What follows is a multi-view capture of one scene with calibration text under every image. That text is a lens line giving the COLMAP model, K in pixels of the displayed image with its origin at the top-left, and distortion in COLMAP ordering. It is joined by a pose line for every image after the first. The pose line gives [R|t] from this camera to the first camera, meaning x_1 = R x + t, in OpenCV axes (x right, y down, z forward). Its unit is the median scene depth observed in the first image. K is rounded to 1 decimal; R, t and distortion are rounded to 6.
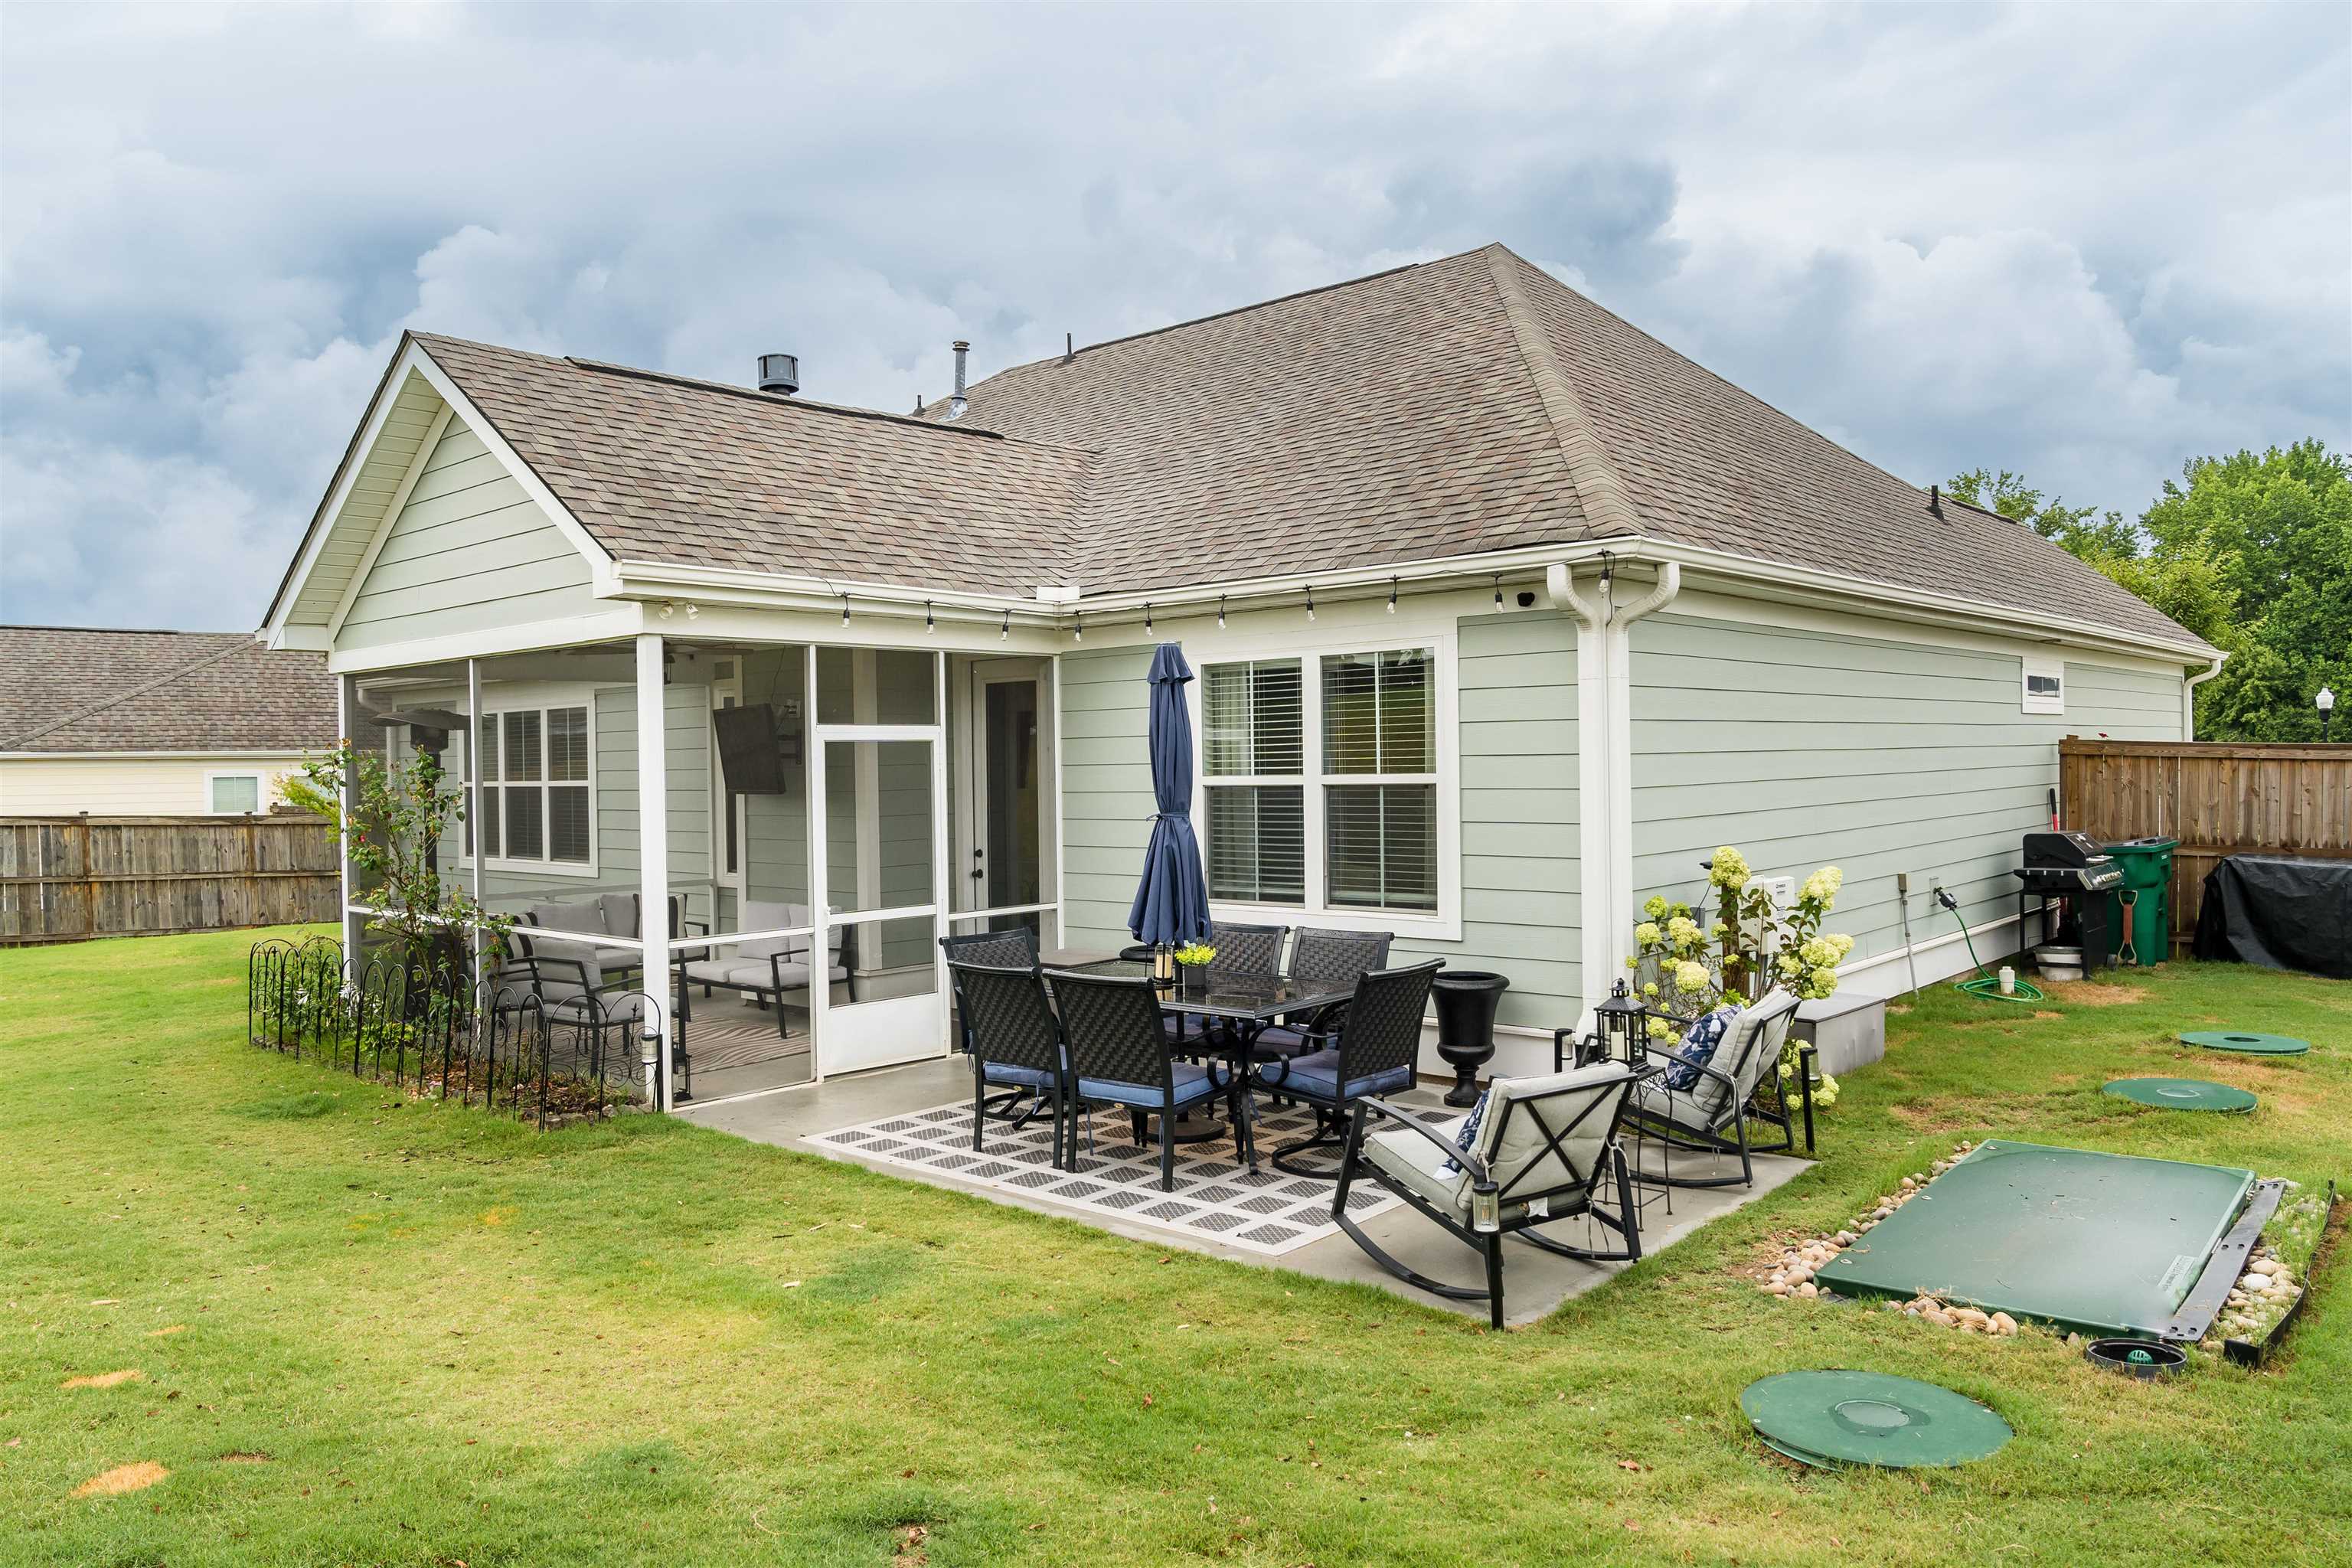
lens RADIAL K [[1667.0, 0, 1122.9], [0, 1667.0, 783.6], [0, 0, 1]] dist [-0.033637, 0.022249]
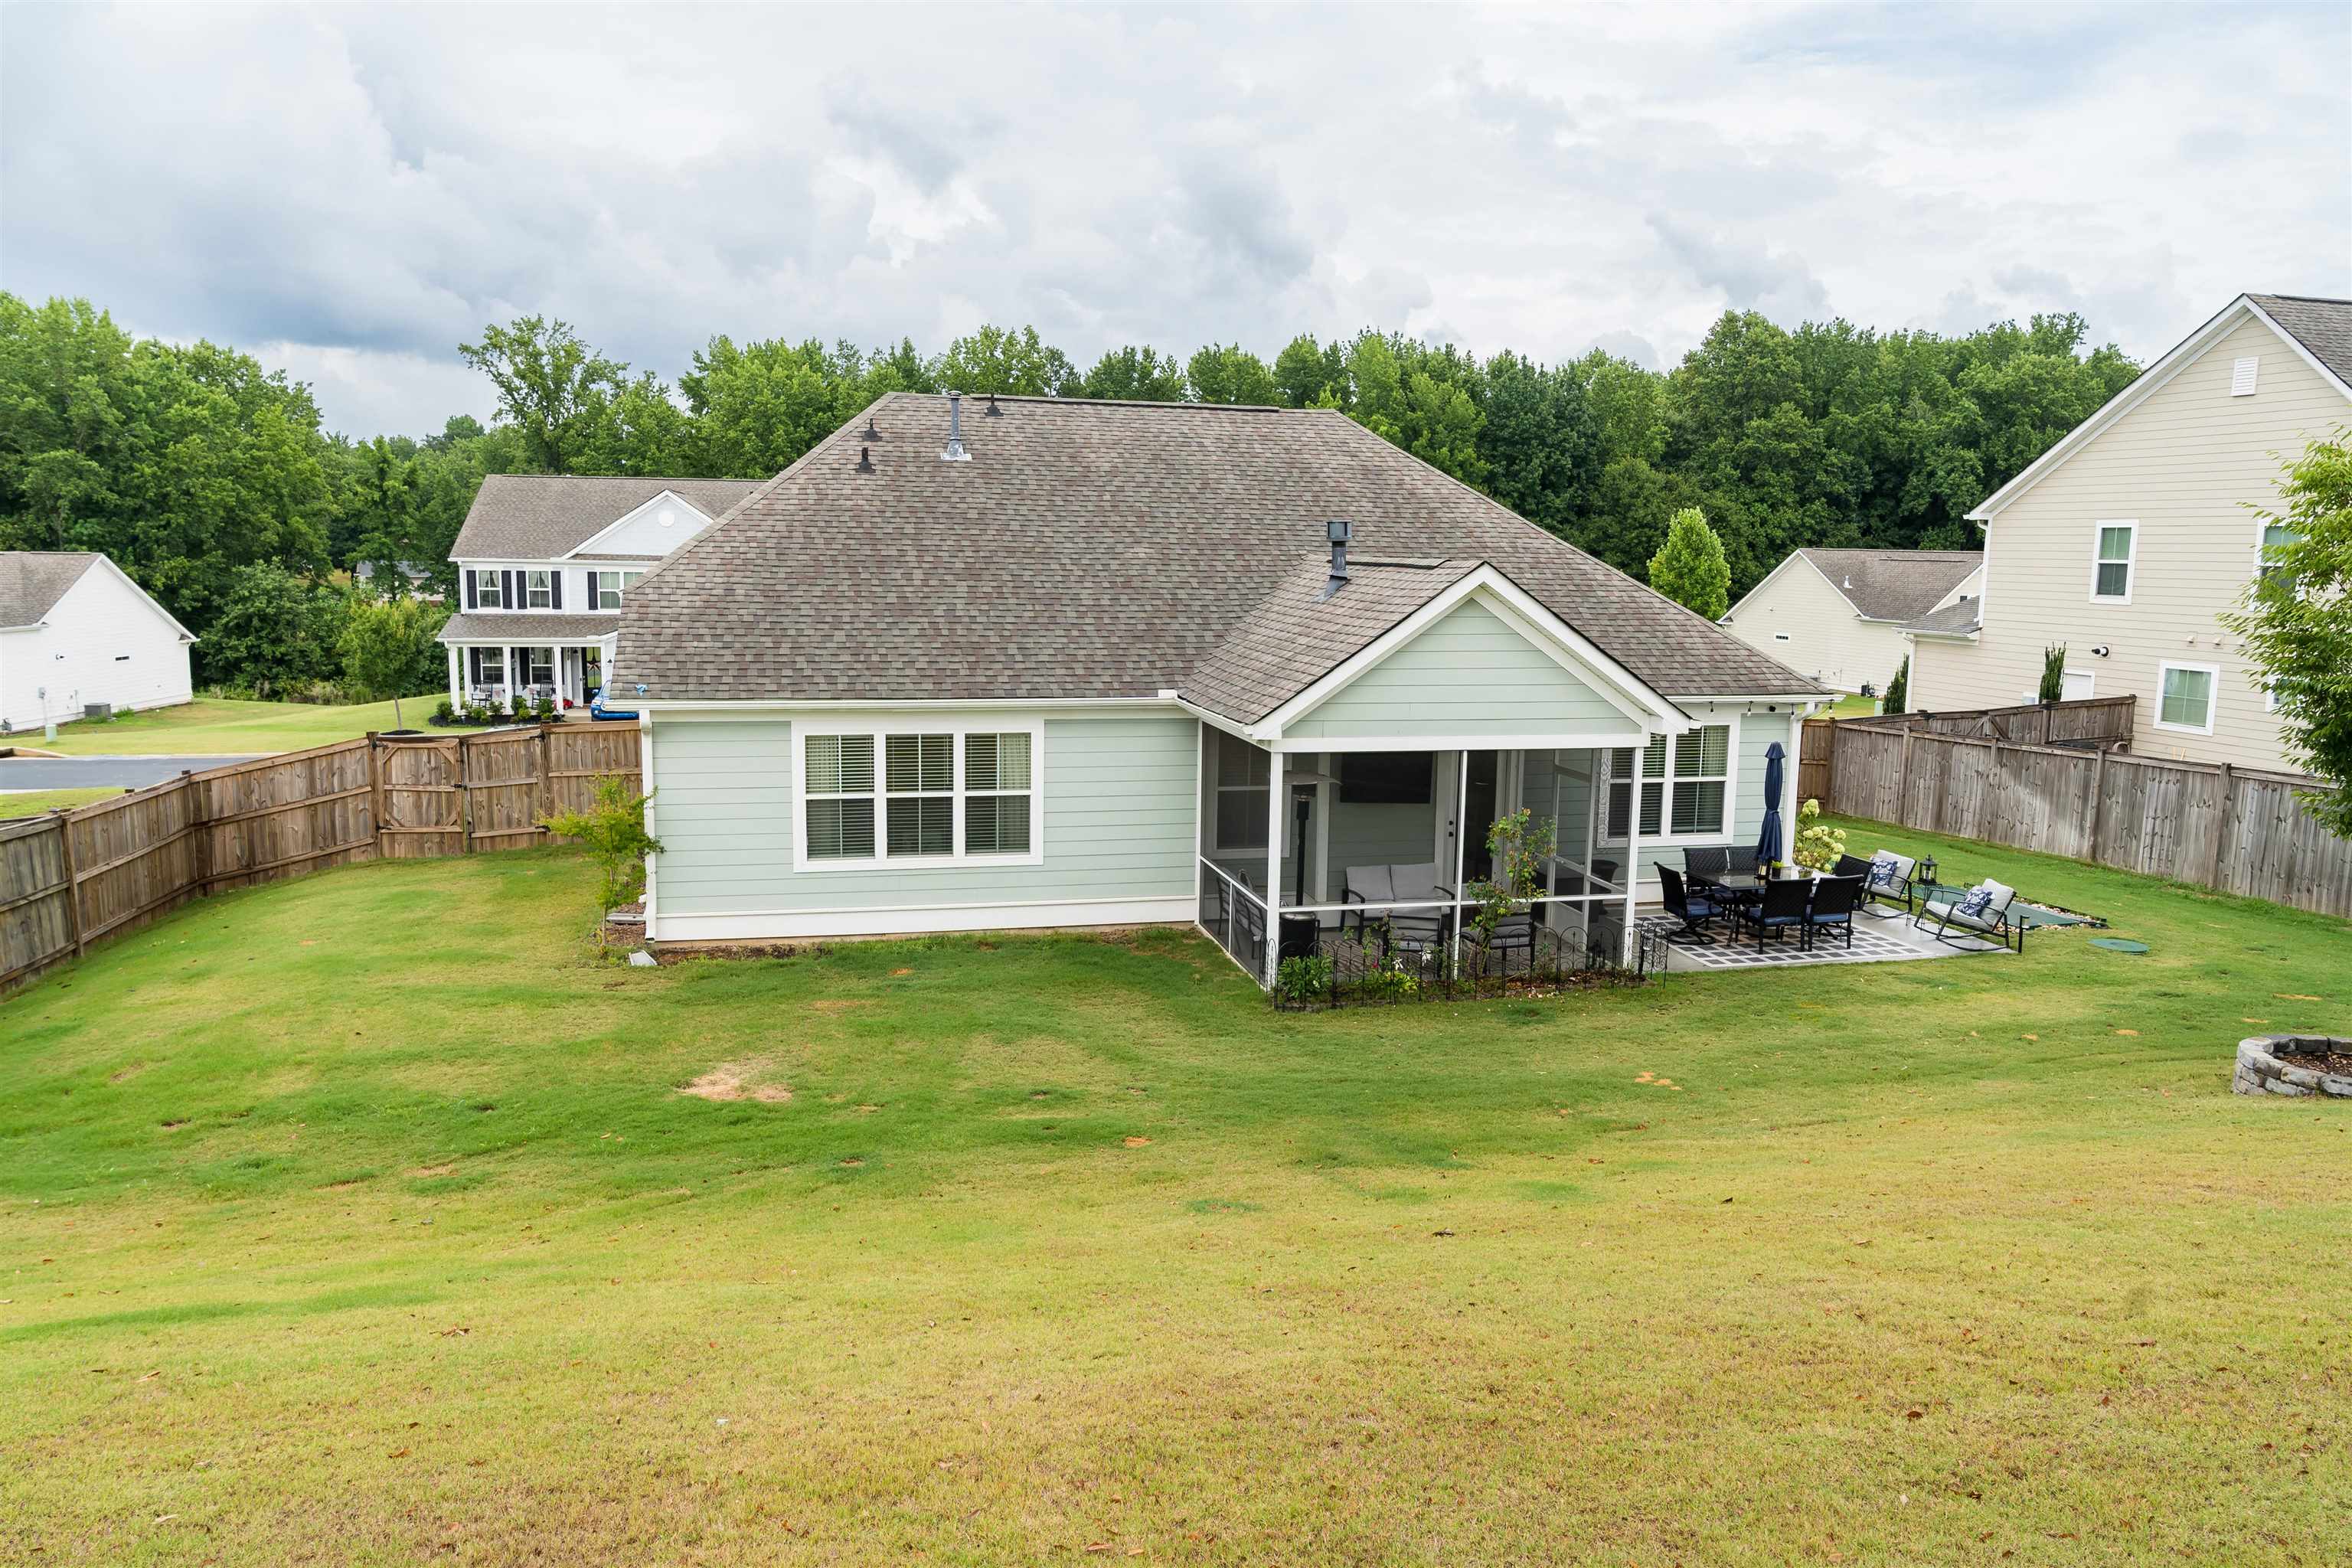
lens RADIAL K [[1667.0, 0, 1165.0], [0, 1667.0, 789.4], [0, 0, 1]] dist [-0.033637, 0.022249]
pose [[0.533589, -0.103135, 0.839432, -2.147415], [-0.014997, 0.991227, 0.131318, -0.275551], [-0.845611, -0.082659, 0.527361, 0.378267]]
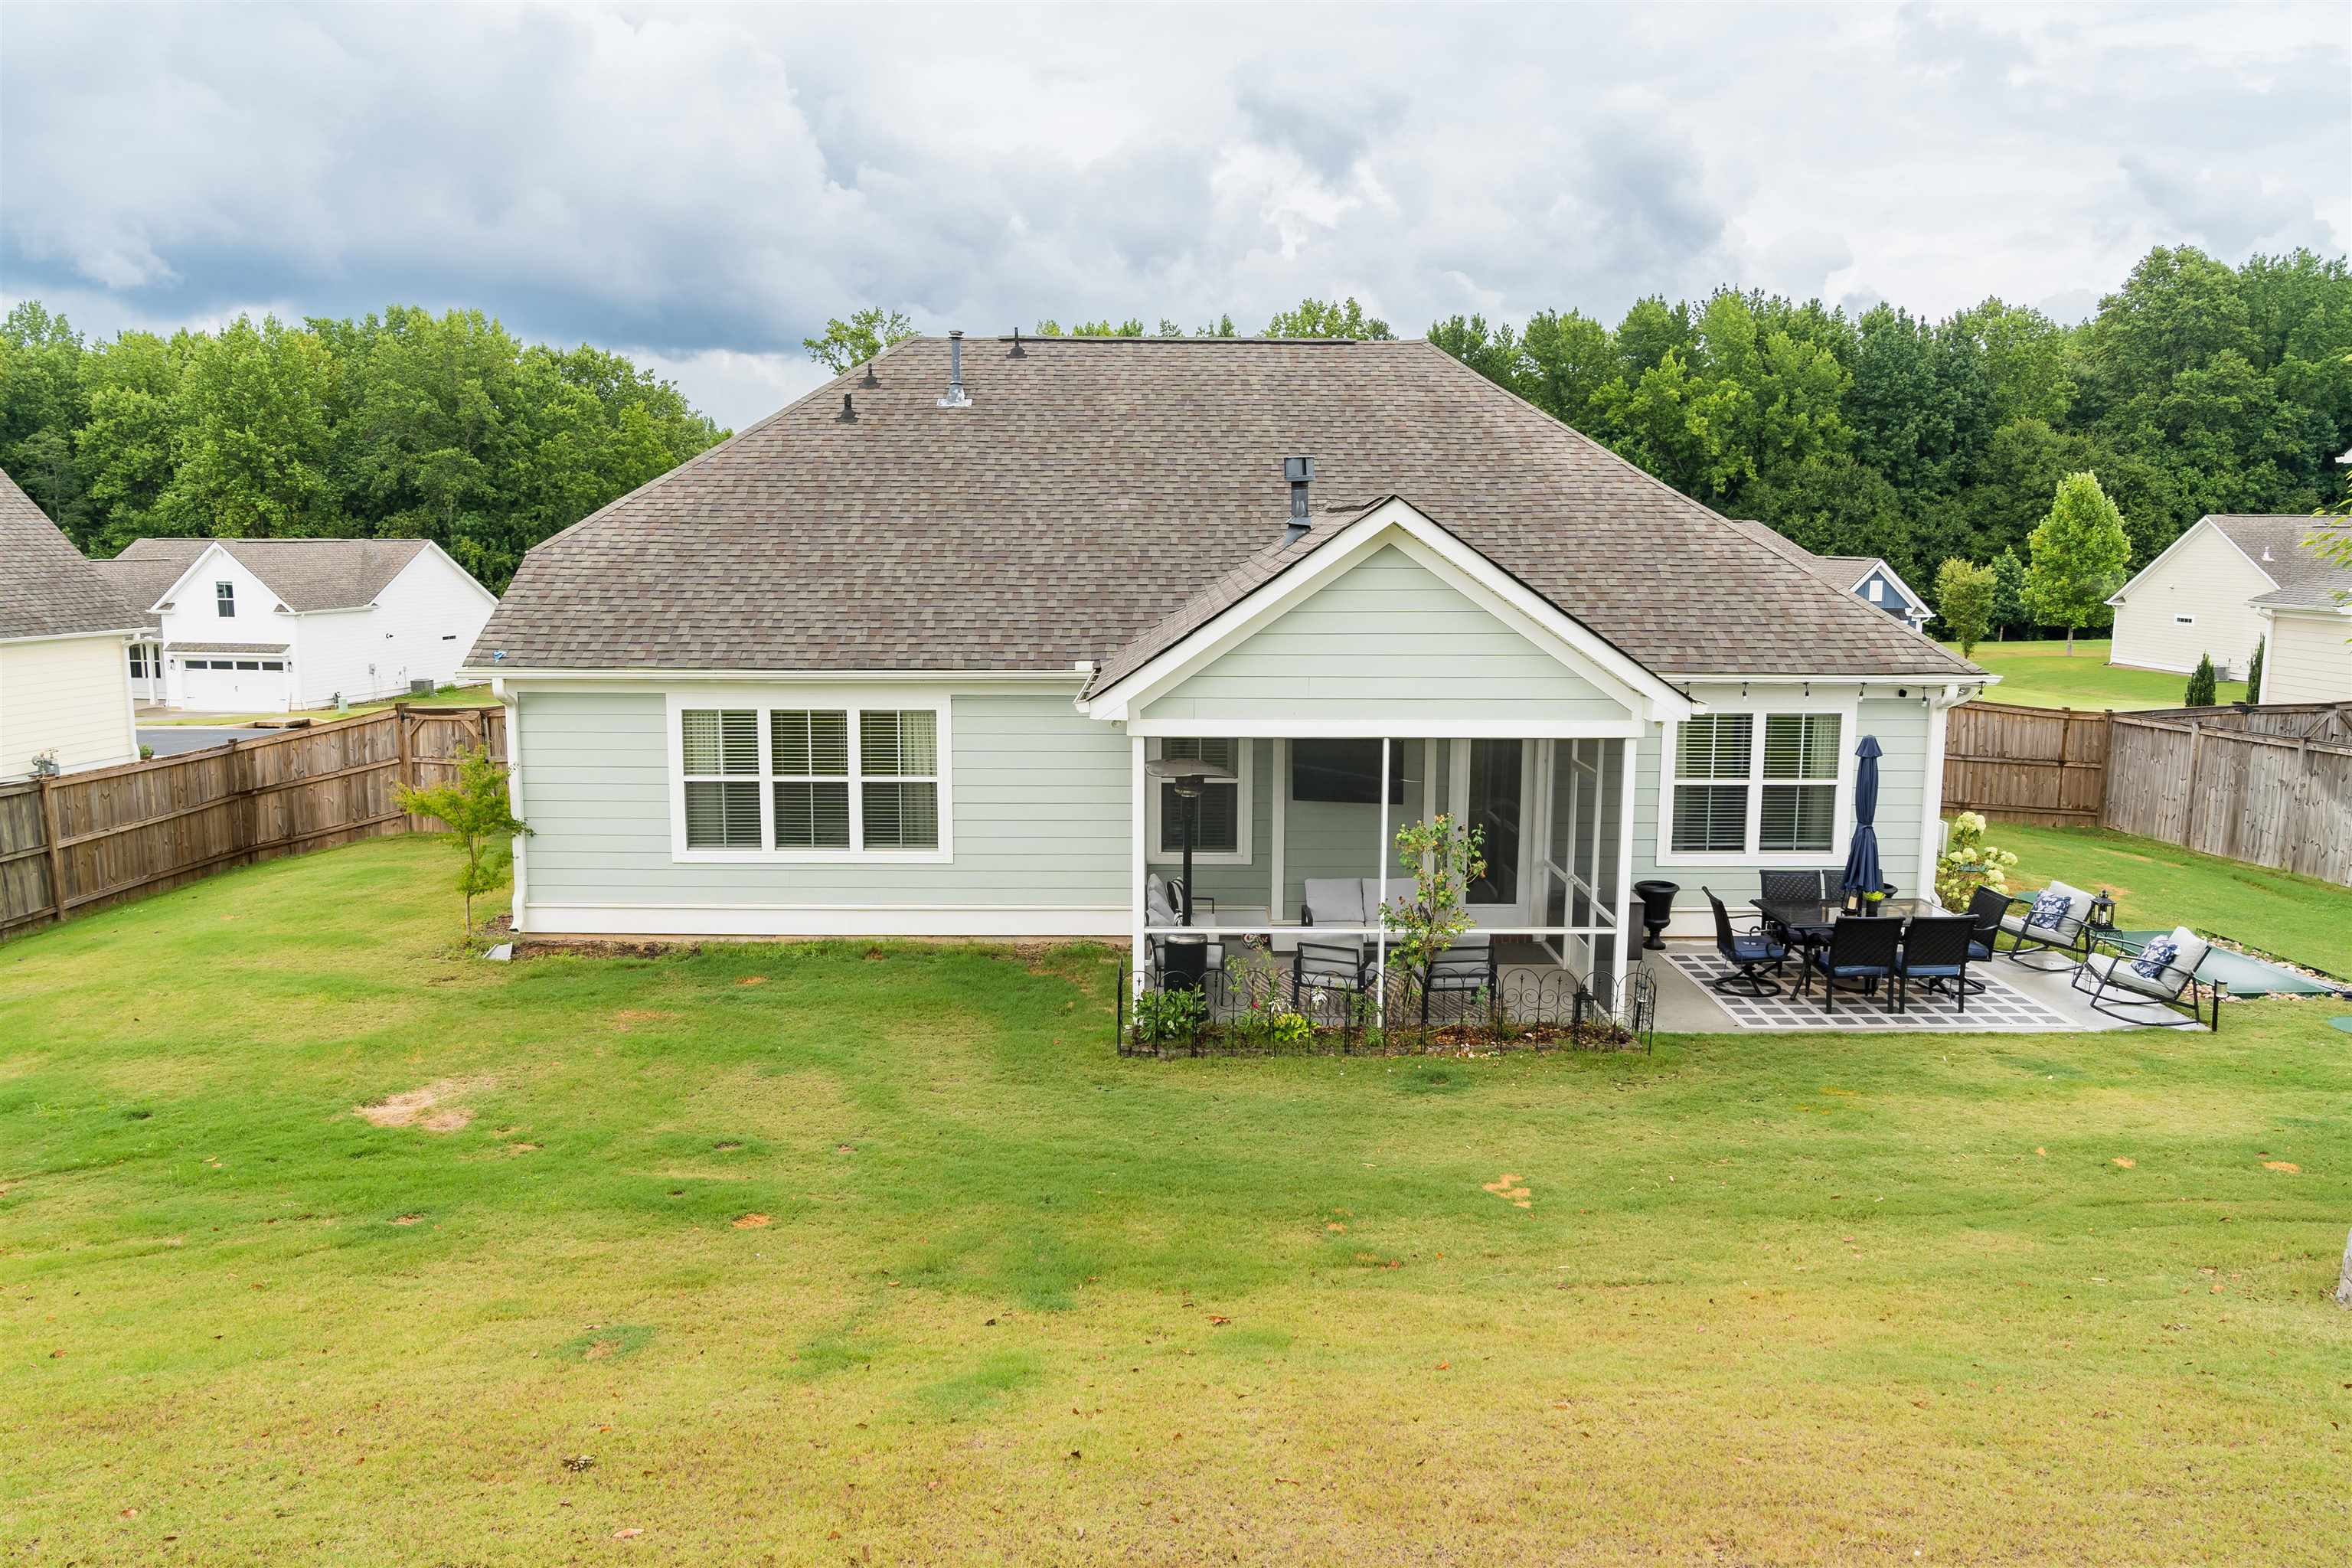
lens RADIAL K [[1667.0, 0, 1156.1], [0, 1667.0, 792.0], [0, 0, 1]] dist [-0.033637, 0.022249]
pose [[0.720507, -0.094547, 0.686972, -1.565487], [-0.005645, 0.989829, 0.142150, -0.240183], [-0.693425, -0.106298, 0.712645, 0.171962]]
